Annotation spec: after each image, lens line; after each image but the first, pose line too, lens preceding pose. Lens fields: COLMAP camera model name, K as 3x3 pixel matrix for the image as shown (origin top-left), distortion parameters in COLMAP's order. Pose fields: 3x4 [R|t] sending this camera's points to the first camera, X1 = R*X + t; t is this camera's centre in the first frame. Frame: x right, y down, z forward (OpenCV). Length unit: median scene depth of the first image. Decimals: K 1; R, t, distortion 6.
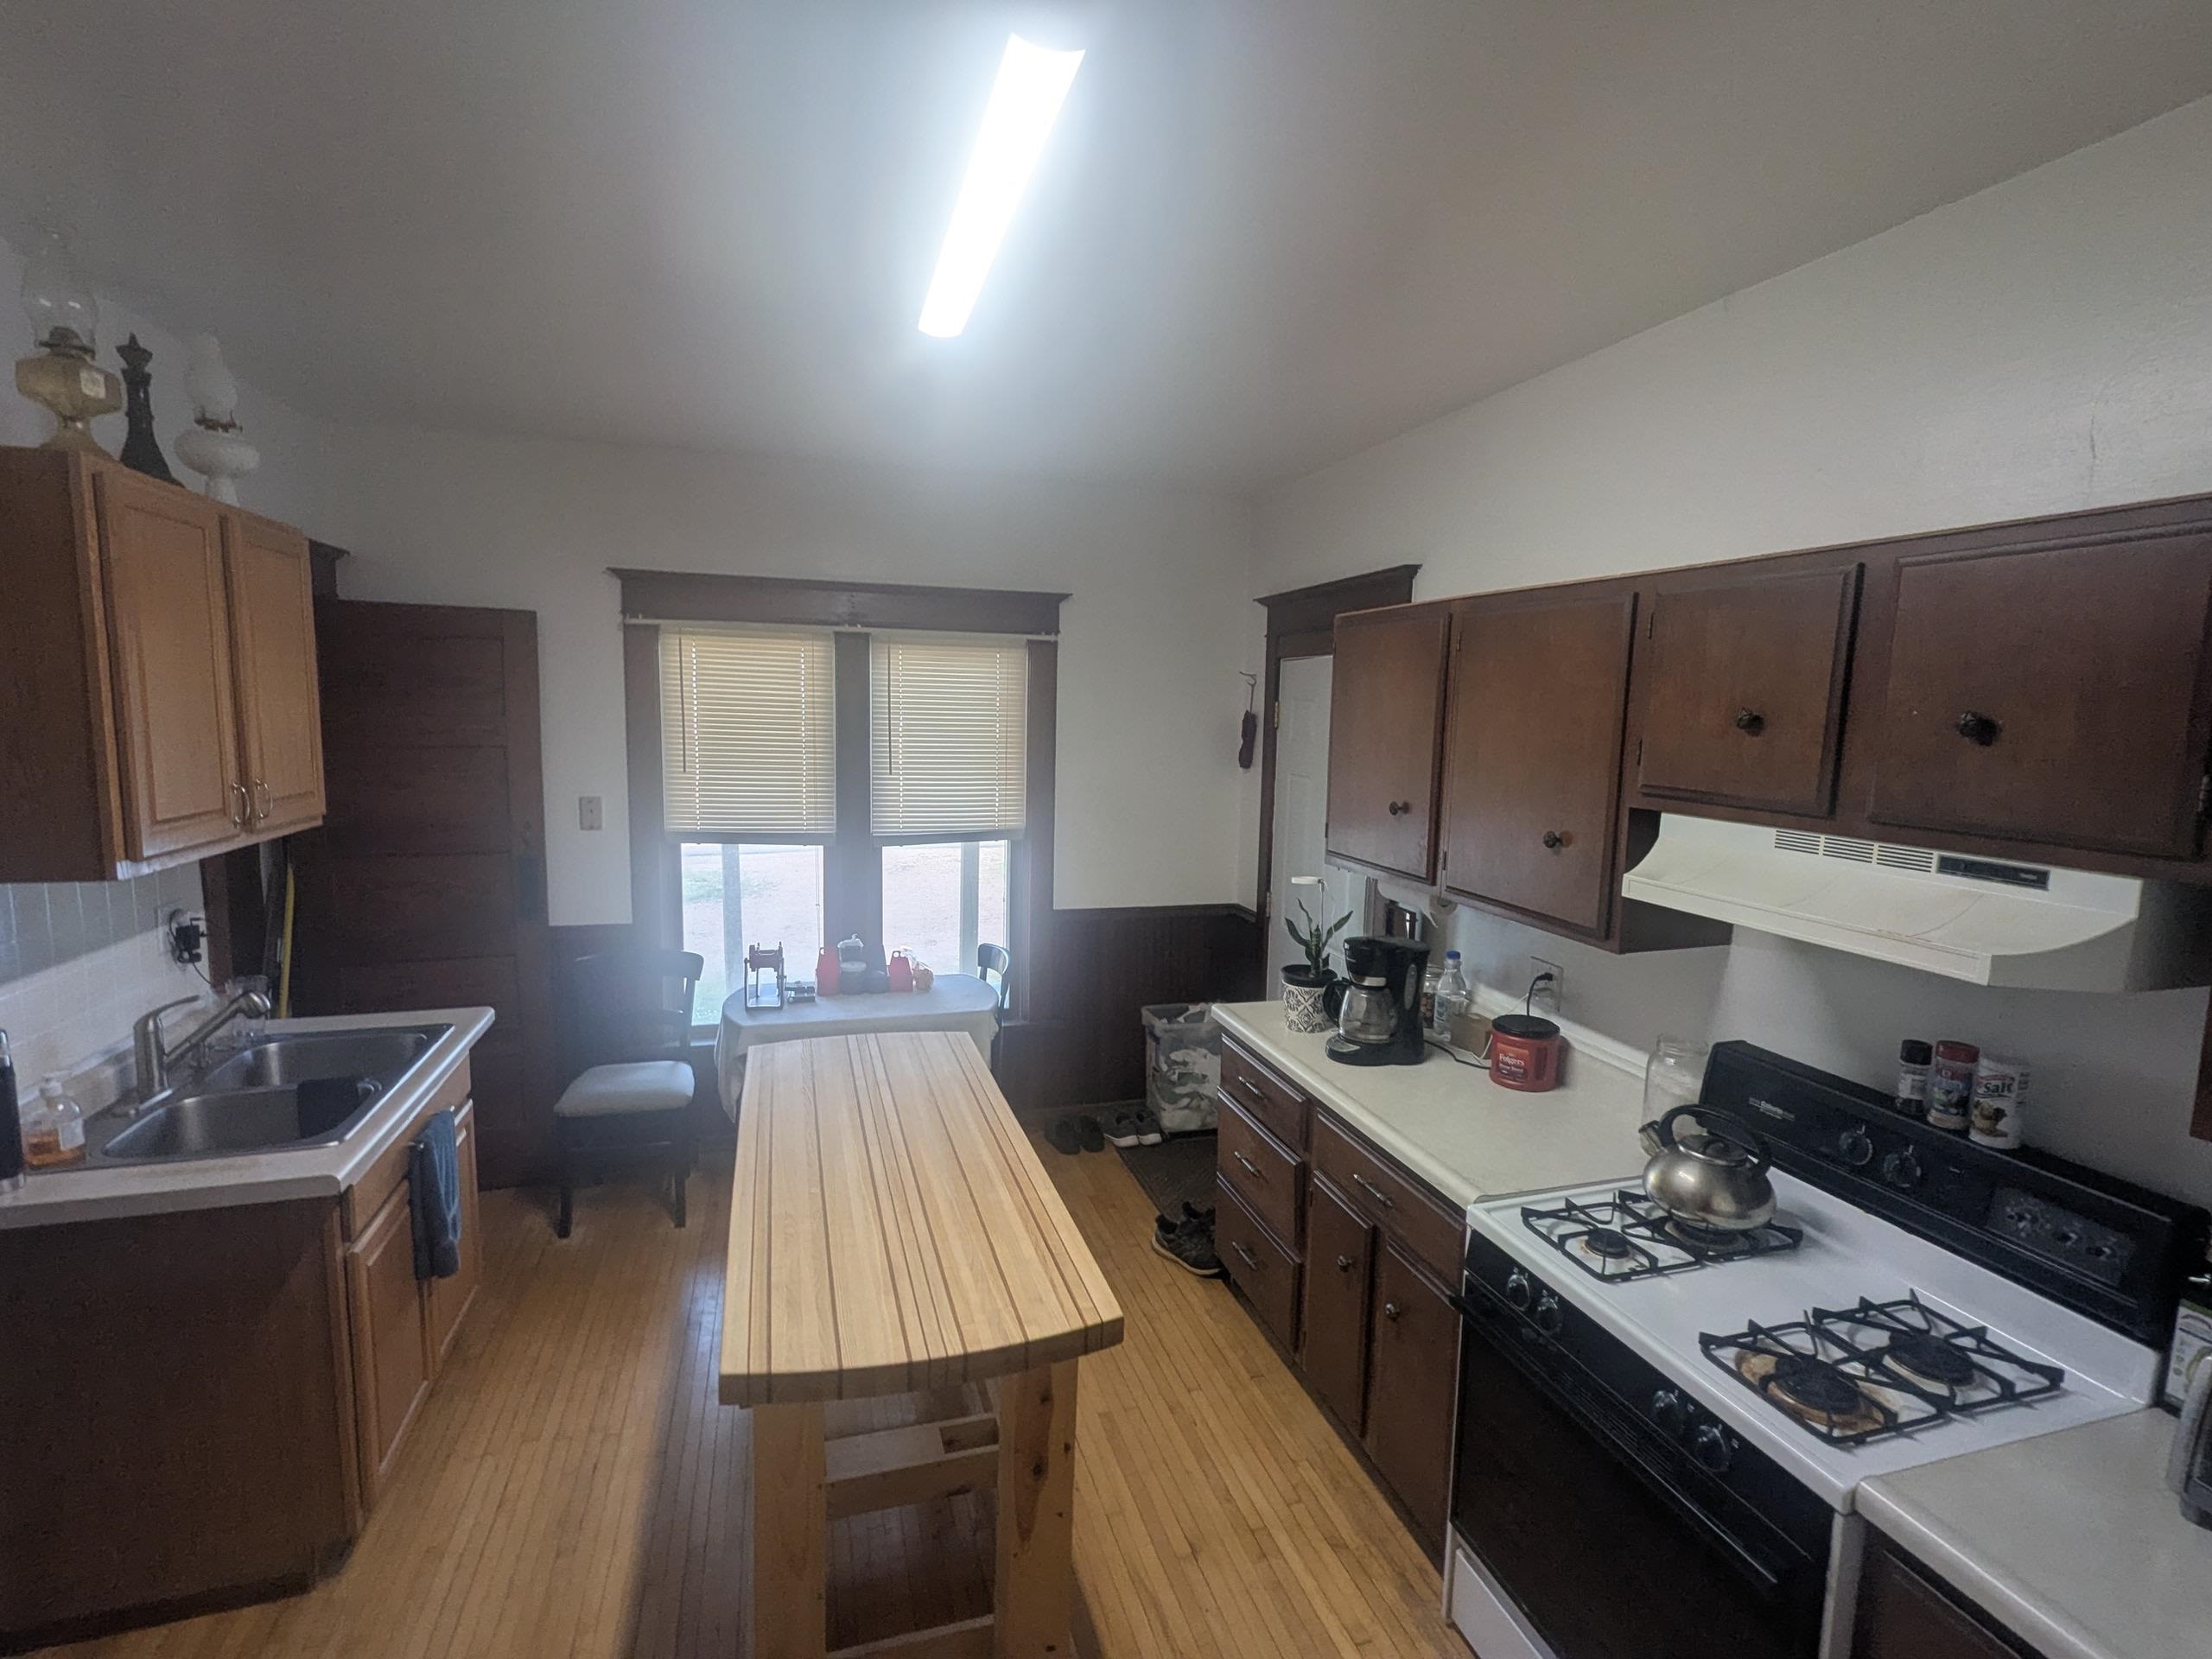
lens RADIAL K [[1044.1, 0, 1101.5], [0, 1044.1, 832.6], [0, 0, 1]] dist [0.002598, -0.000120]
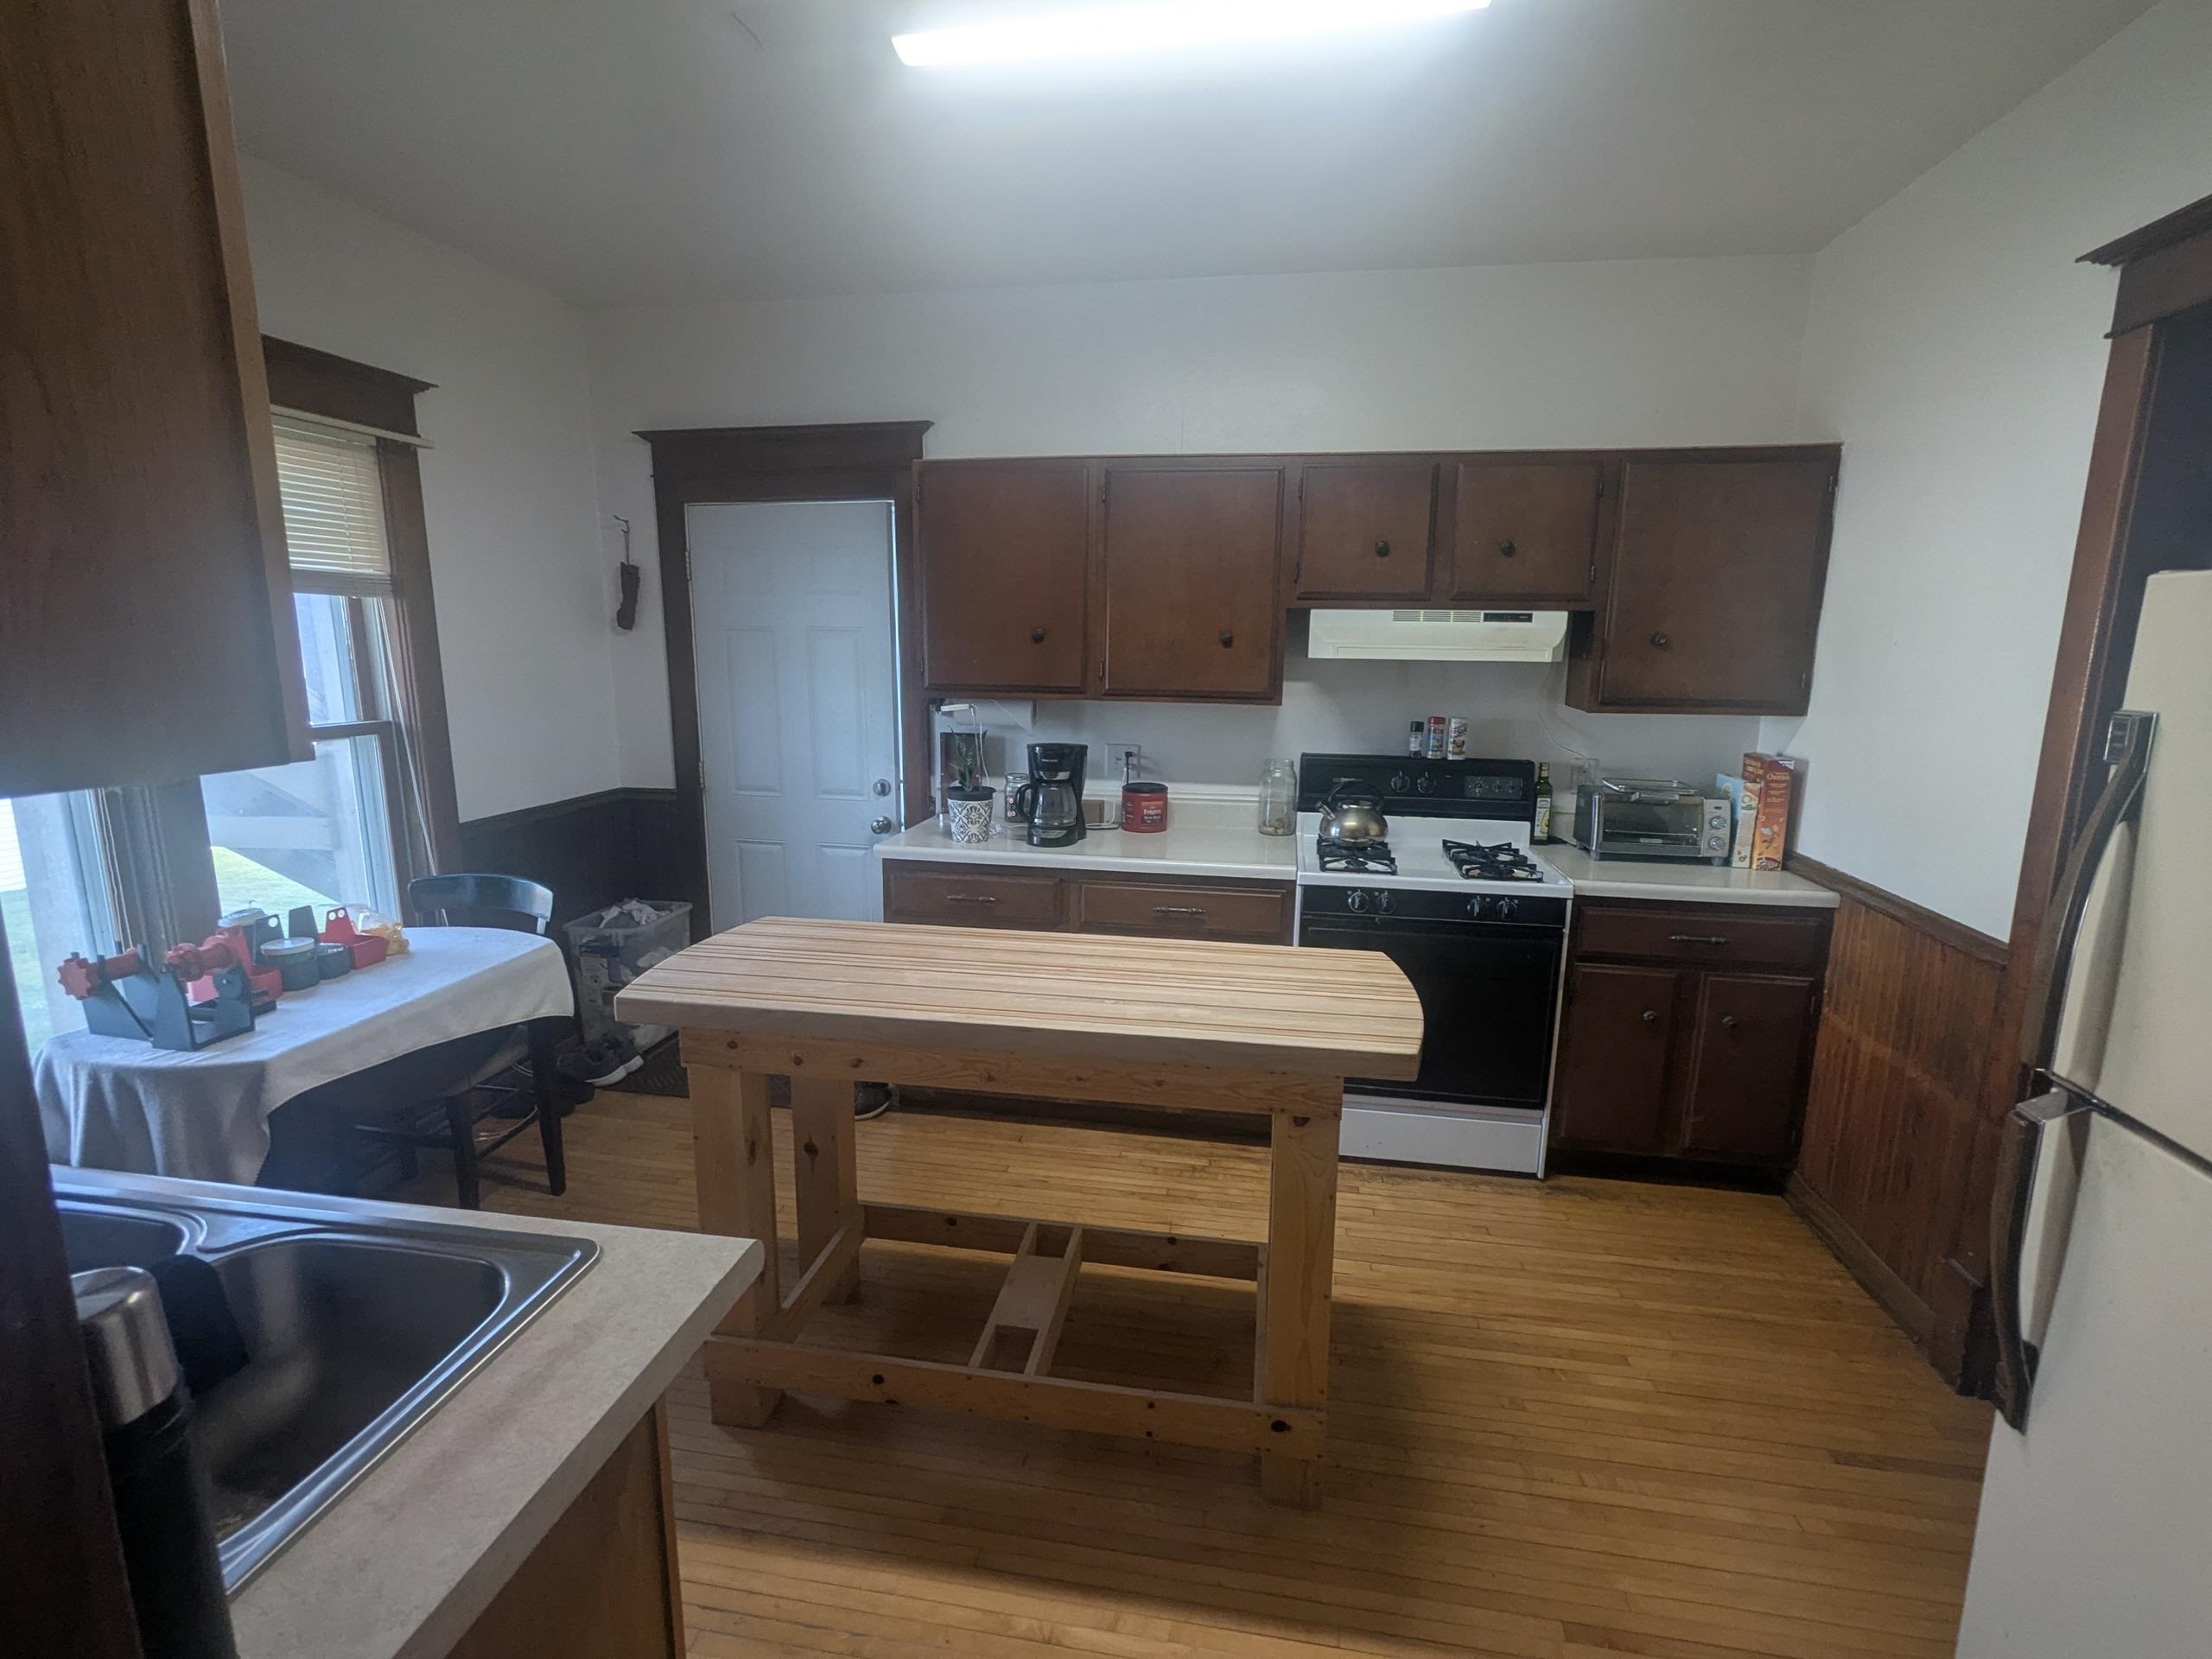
lens RADIAL K [[1044.1, 0, 1100.9], [0, 1044.1, 832.0], [0, 0, 1]] dist [0.002598, -0.000120]
pose [[0.445567, -0.178726, 0.877227, -1.214428], [0.109629, 0.983388, 0.144672, 0.056254], [-0.888511, 0.031708, 0.457759, 0.627944]]
